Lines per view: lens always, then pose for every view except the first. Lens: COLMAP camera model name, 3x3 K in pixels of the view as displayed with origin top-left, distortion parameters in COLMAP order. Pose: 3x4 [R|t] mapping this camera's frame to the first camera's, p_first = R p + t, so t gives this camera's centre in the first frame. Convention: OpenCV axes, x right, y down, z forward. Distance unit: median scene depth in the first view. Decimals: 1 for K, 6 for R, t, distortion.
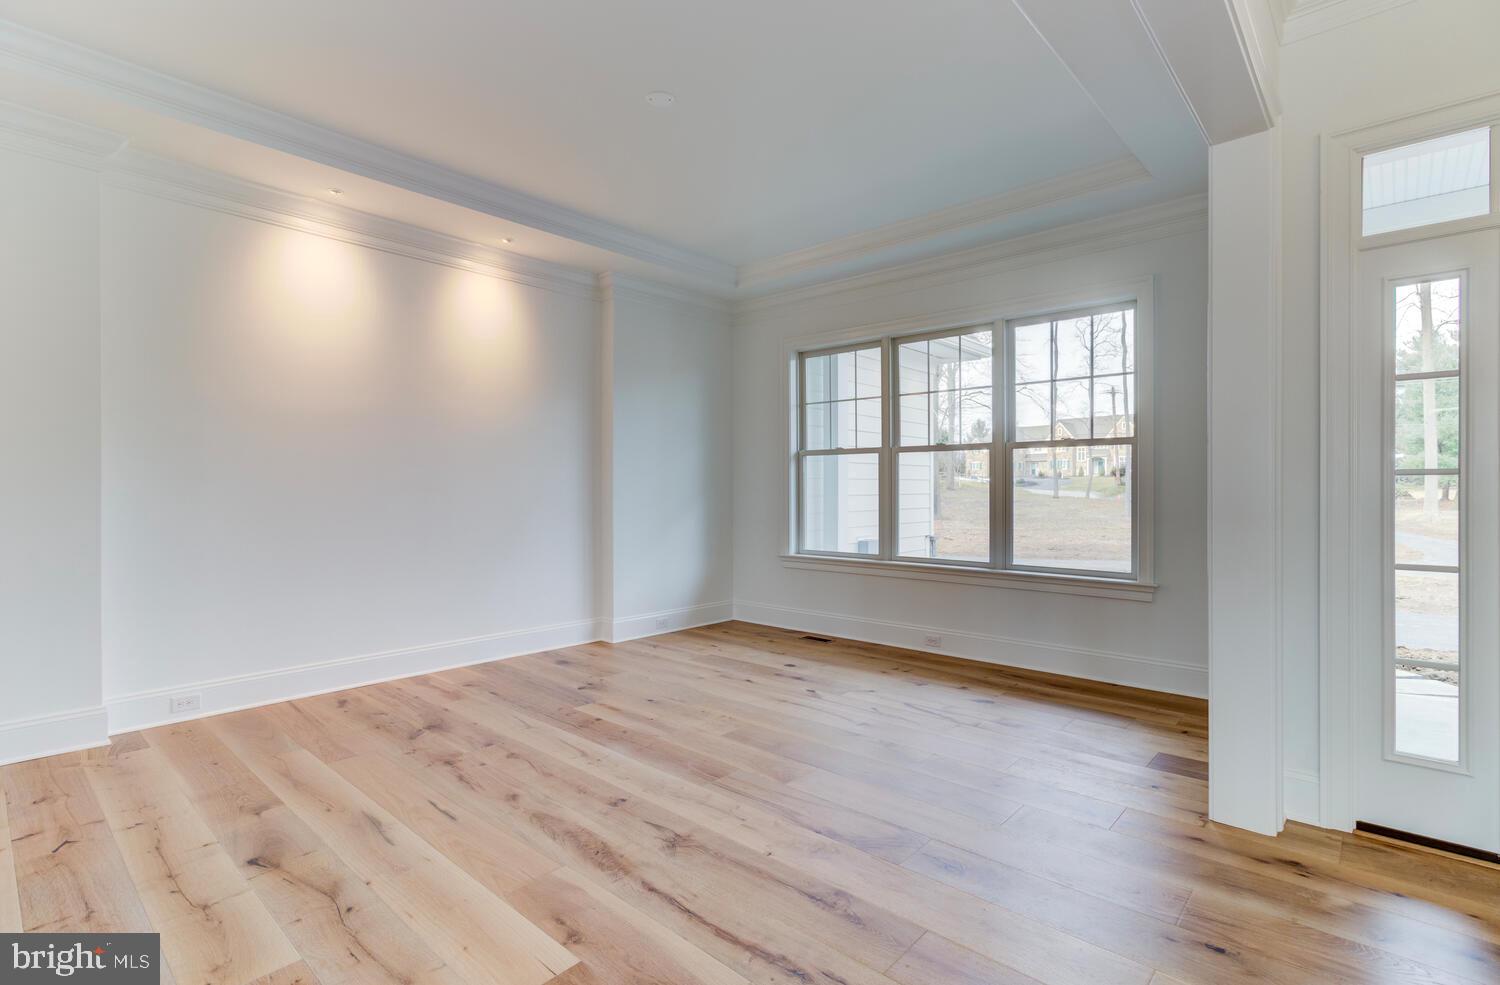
lens RADIAL K [[724.1, 0, 764.0], [0, 724.1, 493.2], [0, 0, 1]] dist [-0.000638, 0.001232]
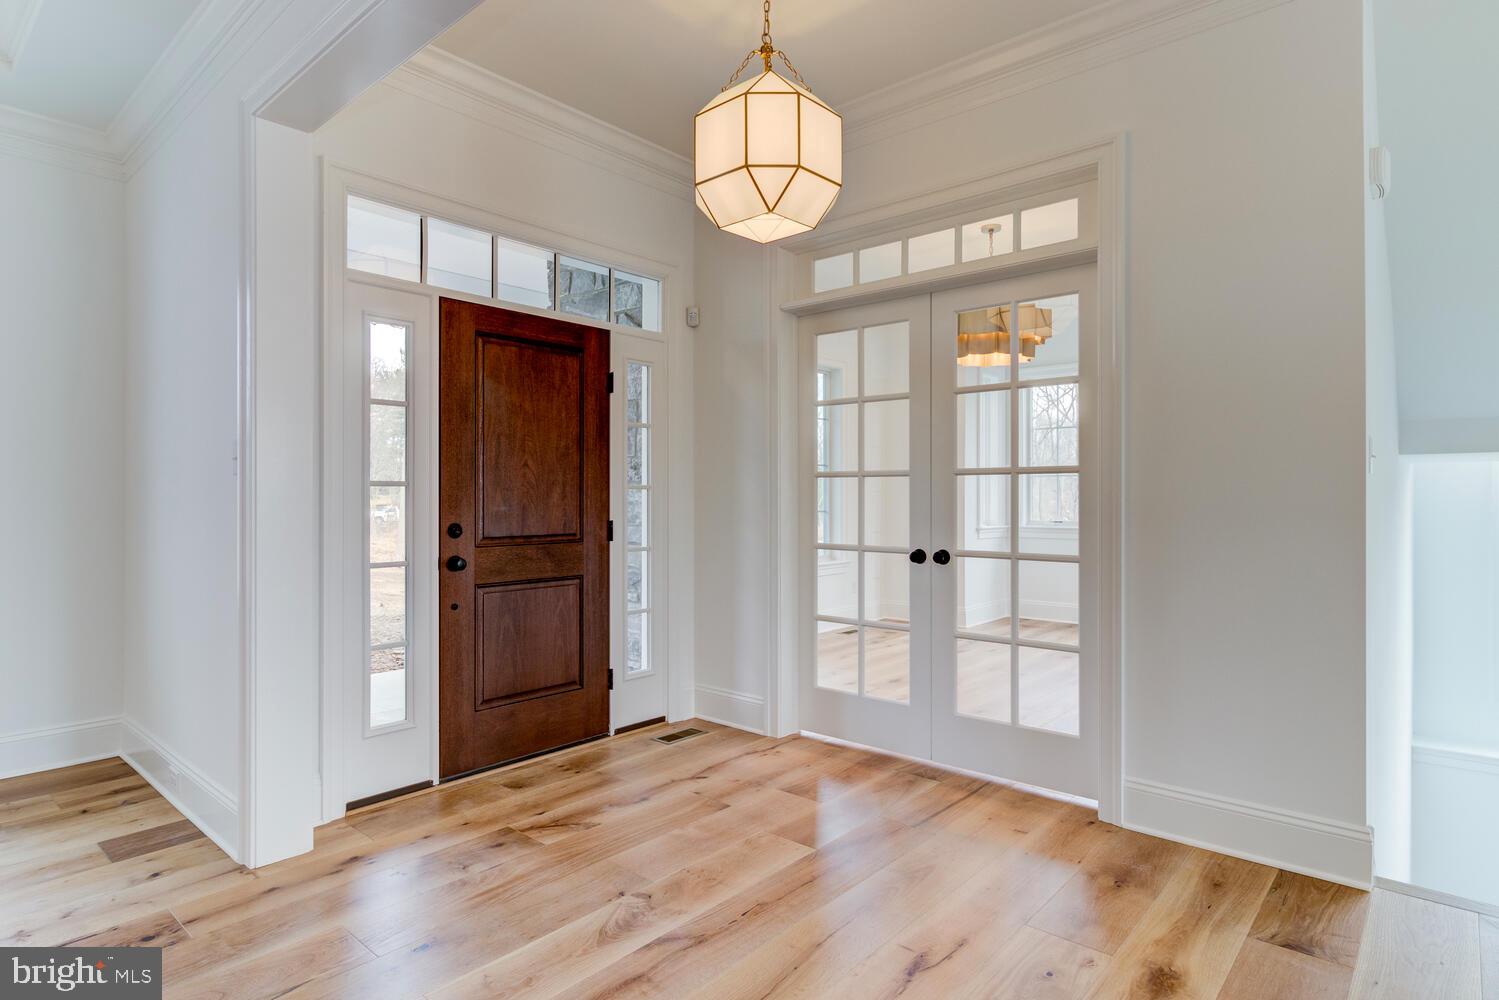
lens RADIAL K [[805.7, 0, 749.3], [0, 805.7, 490.2], [0, 0, 1]] dist [0.003340, 0.000414]
pose [[-0.009542, 0.004541, 0.999944, -0.238352], [0.002892, 0.999986, -0.004514, -0.006227], [-0.999950, 0.002849, -0.009555, 0.241903]]
